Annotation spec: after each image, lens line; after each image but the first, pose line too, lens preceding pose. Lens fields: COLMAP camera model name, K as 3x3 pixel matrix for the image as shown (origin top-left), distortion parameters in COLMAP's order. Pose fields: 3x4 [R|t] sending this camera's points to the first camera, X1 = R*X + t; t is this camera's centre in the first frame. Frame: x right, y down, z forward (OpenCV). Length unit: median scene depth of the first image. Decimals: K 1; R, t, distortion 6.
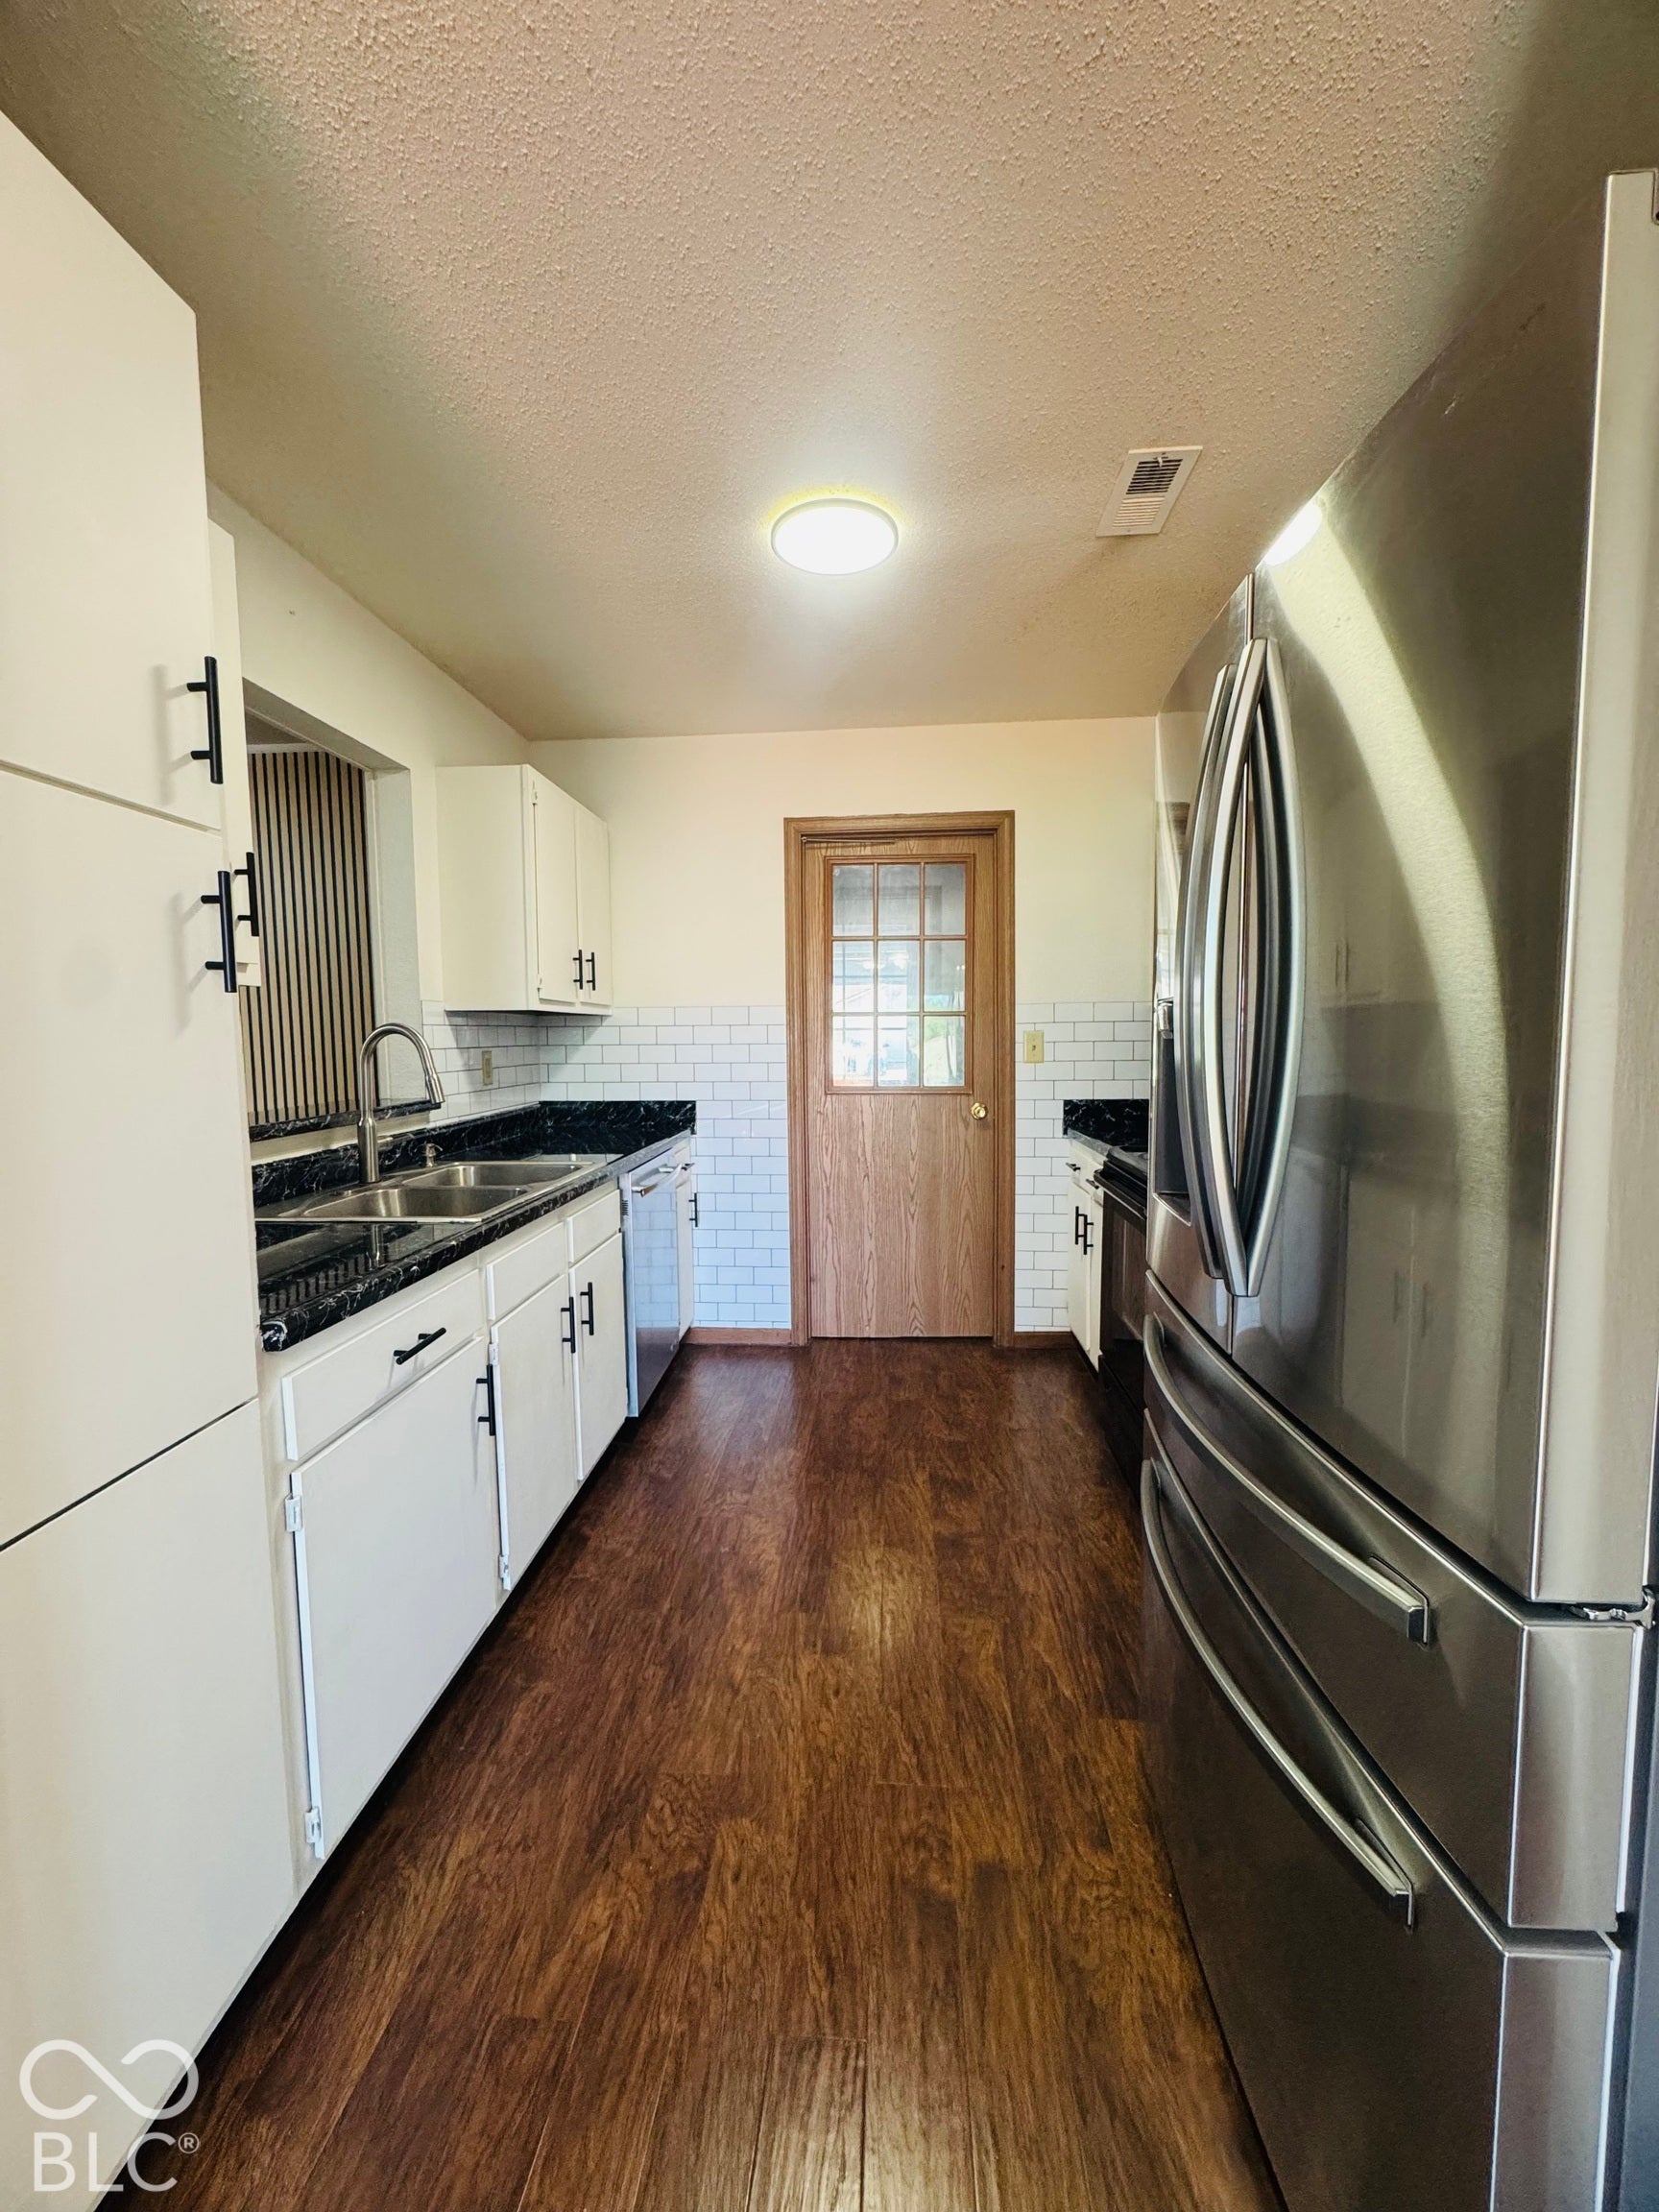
lens RADIAL K [[884.1, 0, 833.5], [0, 884.1, 1106.4], [0, 0, 1]] dist [-0.003224, 0.000112]
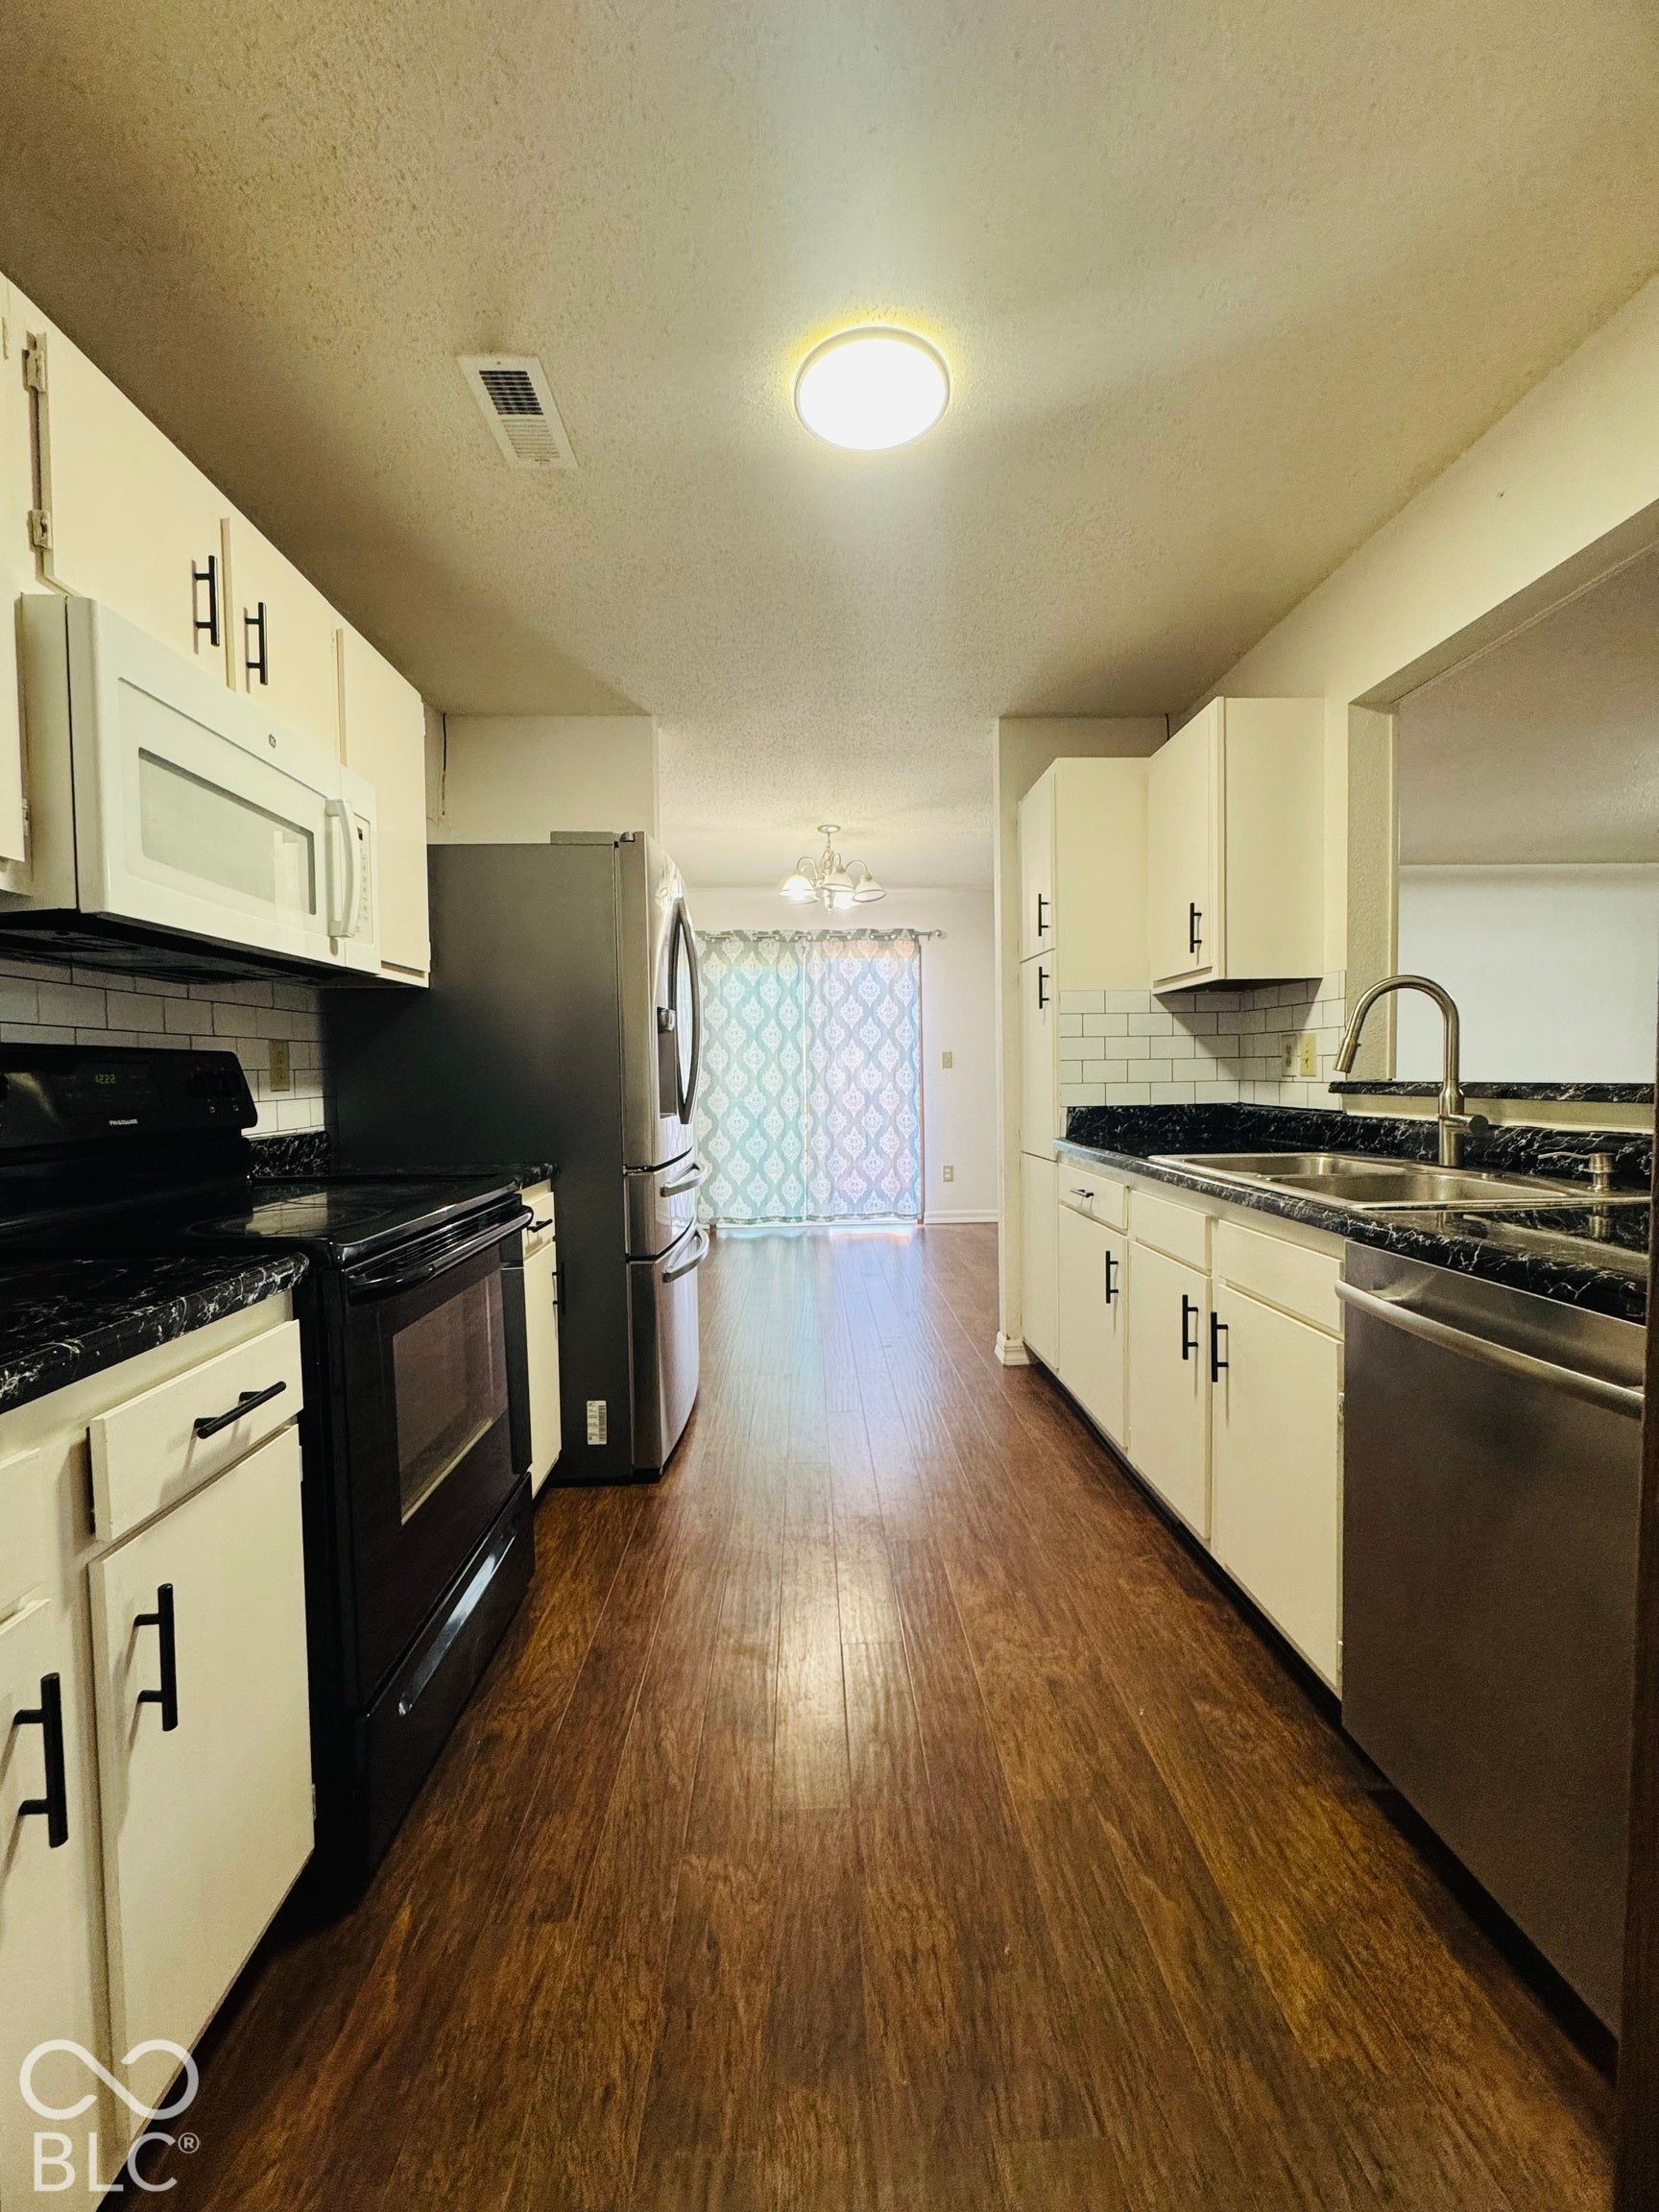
lens RADIAL K [[884.1, 0, 833.5], [0, 884.1, 1106.4], [0, 0, 1]] dist [-0.003224, 0.000112]
pose [[-0.993169, 0.031719, -0.112288, 0.173871], [0.017402, 0.991845, 0.126260, -0.105664], [0.115377, 0.123444, -0.985622, 2.167511]]
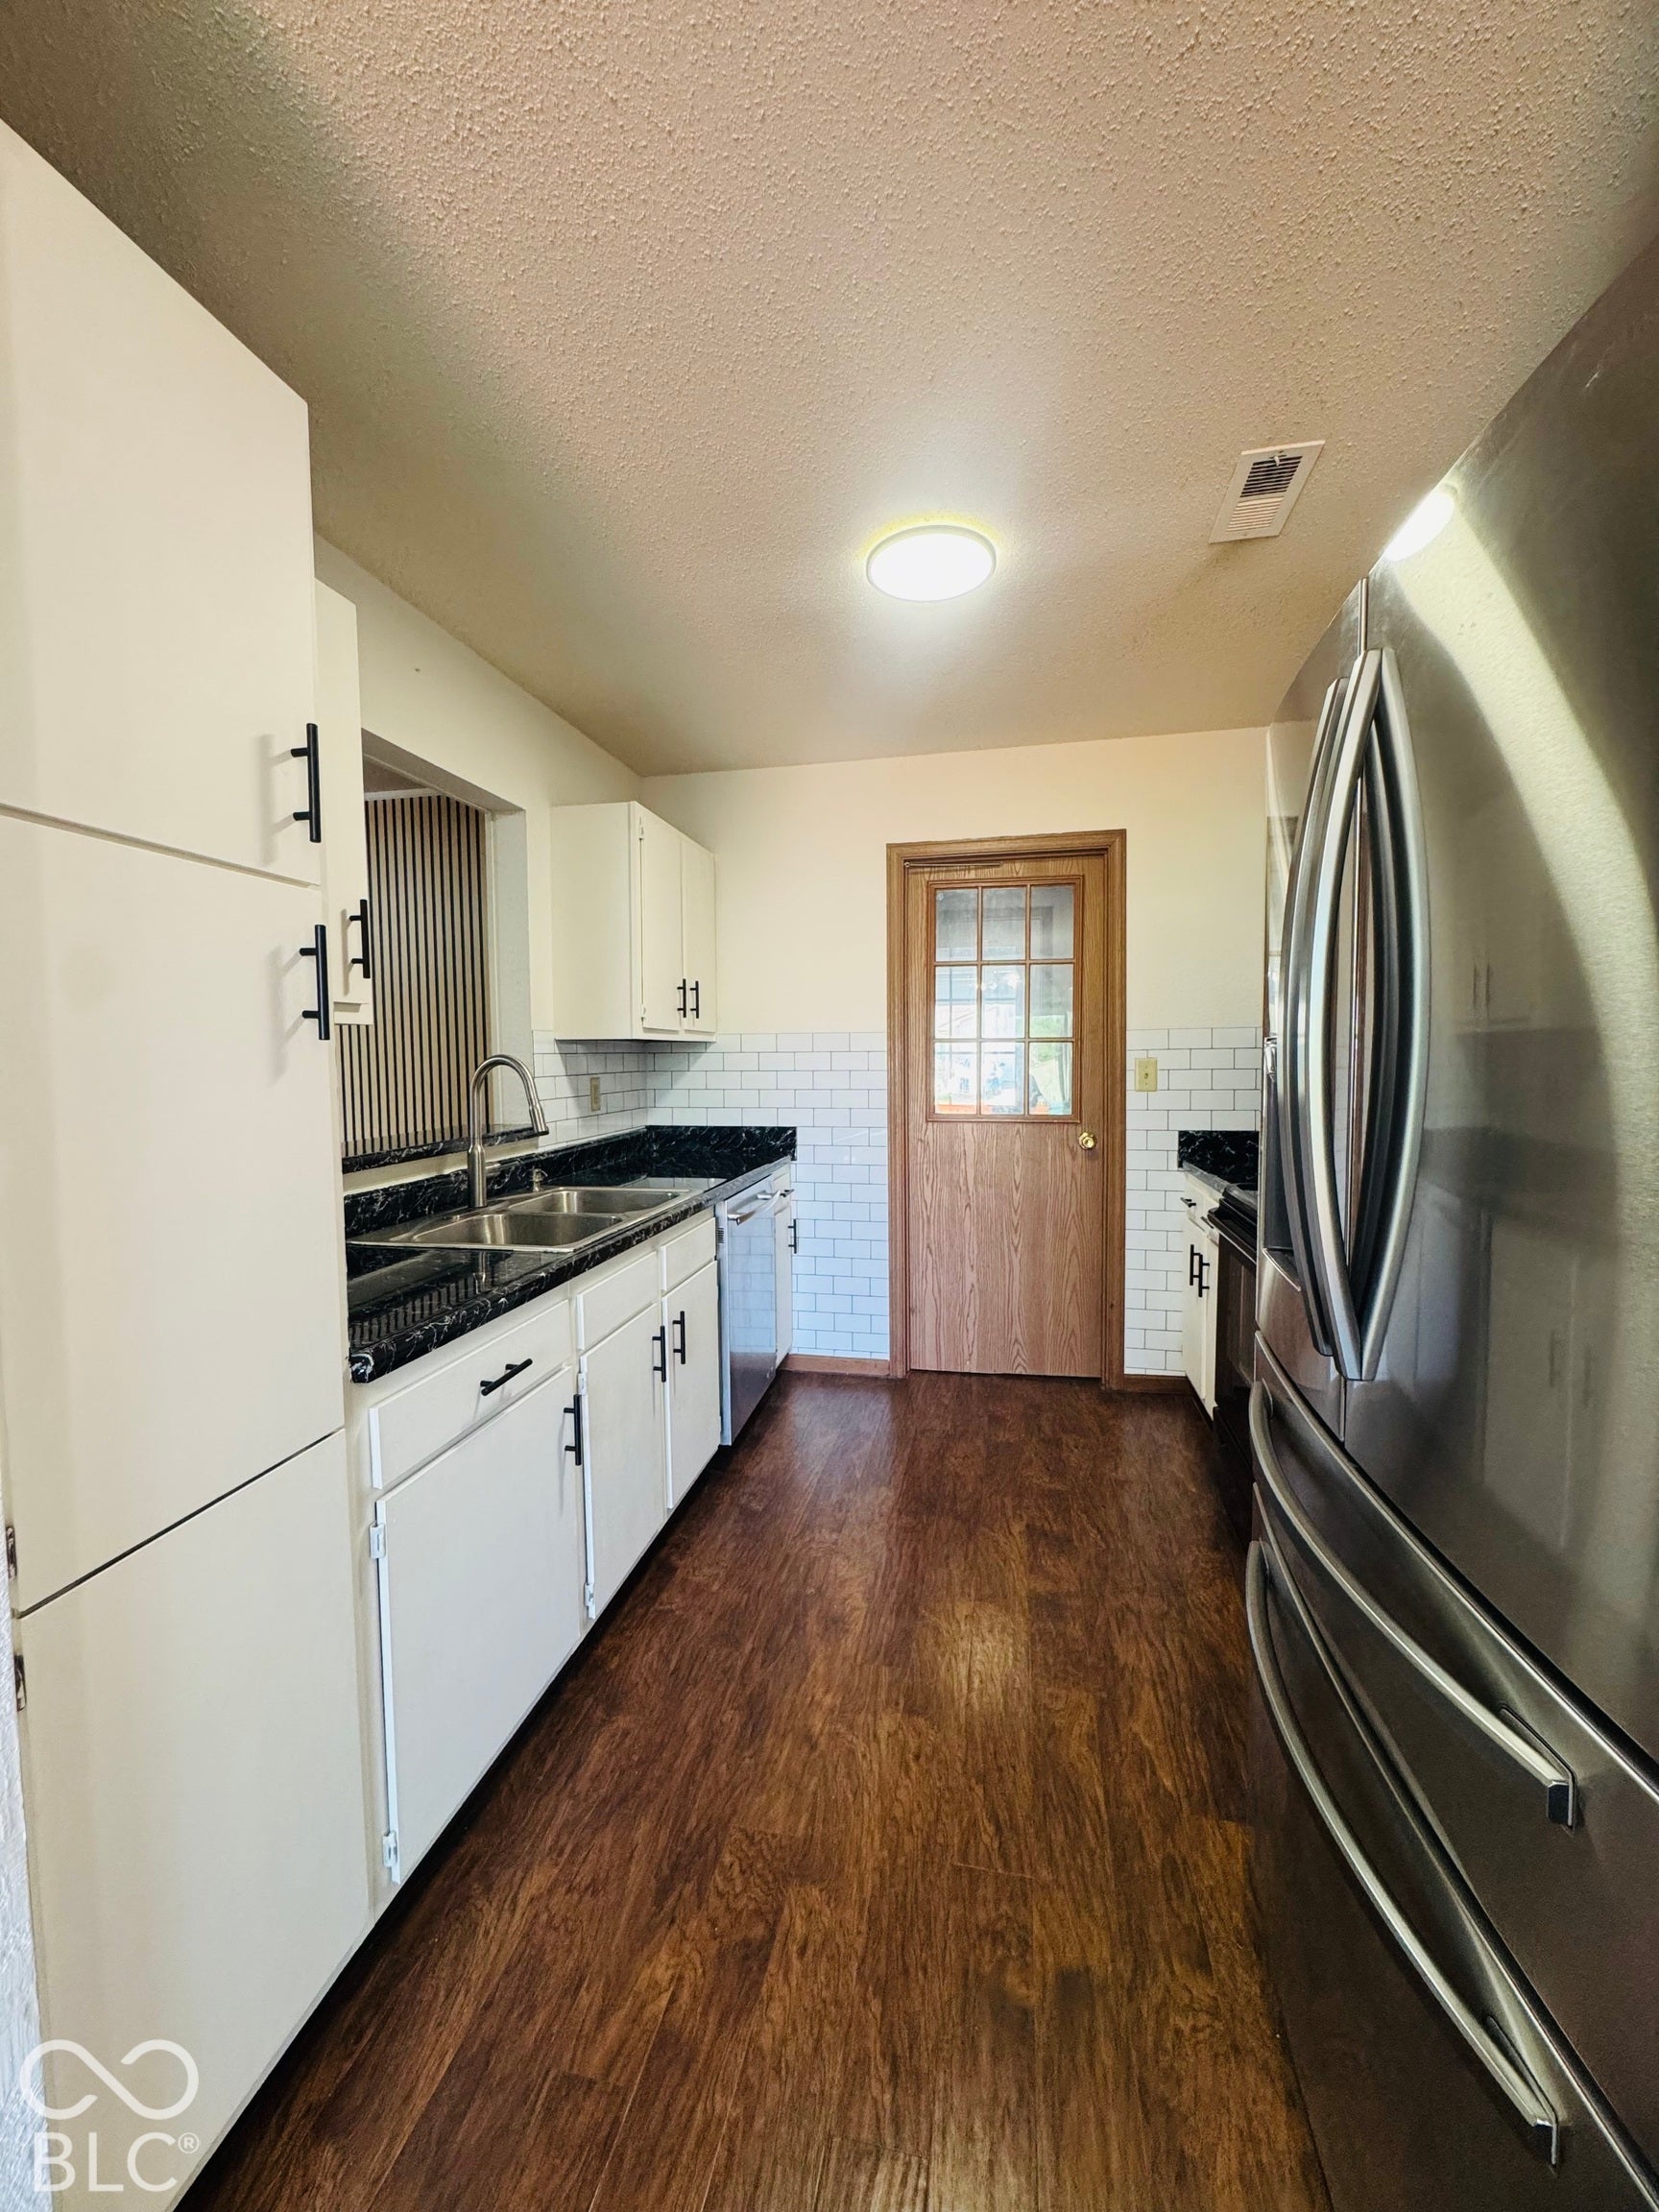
lens RADIAL K [[884.1, 0, 833.5], [0, 884.1, 1106.4], [0, 0, 1]] dist [-0.003224, 0.000112]
pose [[0.991602, 0.008280, -0.129063, 0.030059], [-0.010902, 0.999748, -0.019624, -0.021123], [0.128868, 0.020867, 0.991442, 0.024156]]
